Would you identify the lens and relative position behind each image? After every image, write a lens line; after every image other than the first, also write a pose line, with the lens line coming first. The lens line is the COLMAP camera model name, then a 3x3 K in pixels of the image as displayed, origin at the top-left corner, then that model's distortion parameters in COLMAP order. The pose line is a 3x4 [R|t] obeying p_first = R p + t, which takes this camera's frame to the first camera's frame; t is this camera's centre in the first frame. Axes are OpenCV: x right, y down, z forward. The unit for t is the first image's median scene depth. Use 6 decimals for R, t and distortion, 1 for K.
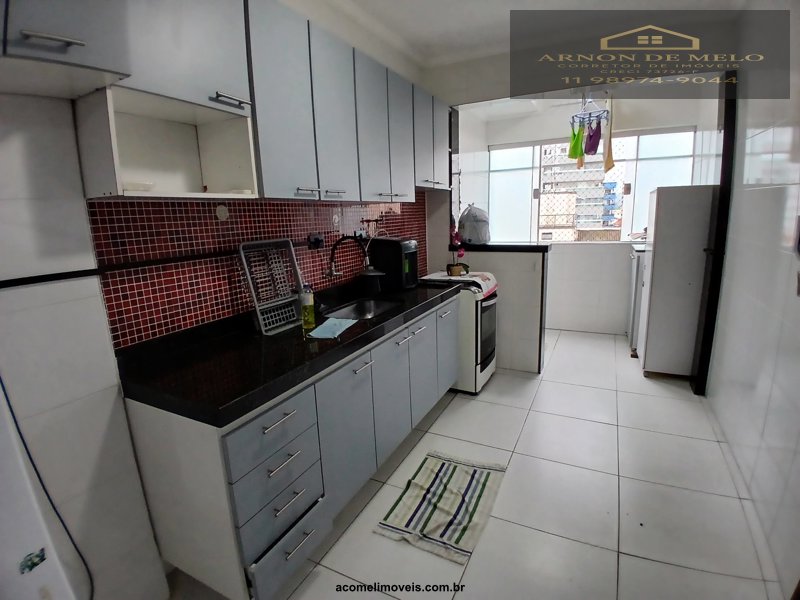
lens RADIAL K [[398.6, 0, 402.2], [0, 398.6, 301.2], [0, 0, 1]] dist [0.009801, -0.050688]
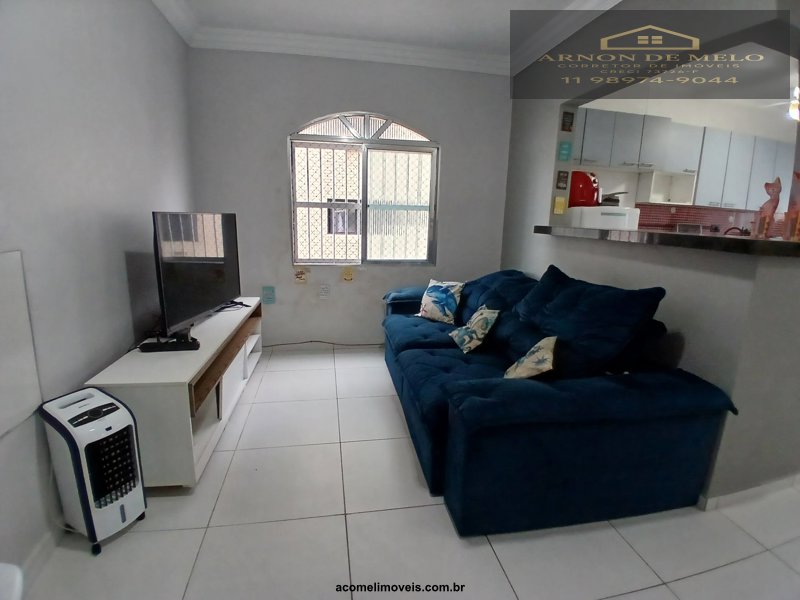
lens RADIAL K [[398.6, 0, 402.2], [0, 398.6, 301.2], [0, 0, 1]] dist [0.009801, -0.050688]
pose [[0.610099, 0.219383, -0.761348, 0.542550], [-0.223513, 0.969531, 0.100261, 0.480017], [0.760145, 0.109002, 0.640545, -1.882077]]
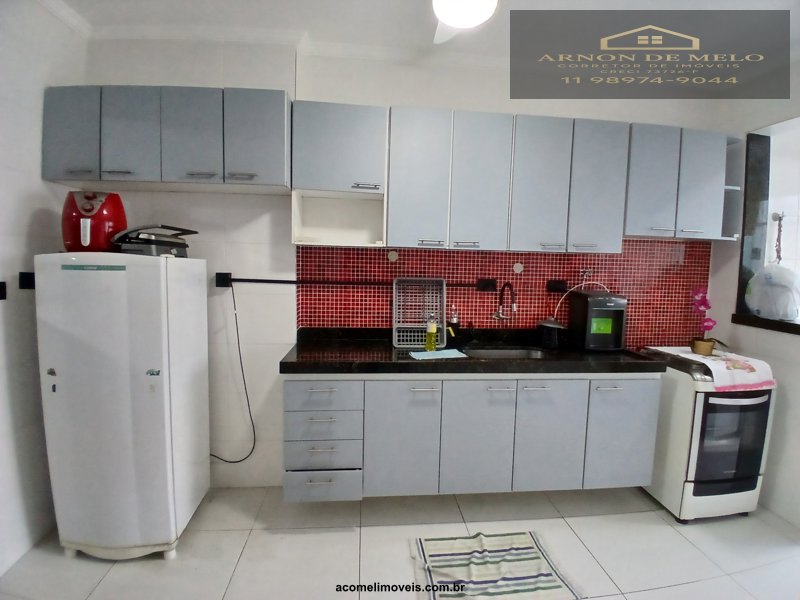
lens RADIAL K [[398.6, 0, 402.2], [0, 398.6, 301.2], [0, 0, 1]] dist [0.009801, -0.050688]
pose [[0.531558, 0.124877, -0.837766, 0.835127], [-0.221321, 0.975189, 0.004934, -0.080030], [0.817596, 0.182792, 0.546007, 0.275513]]
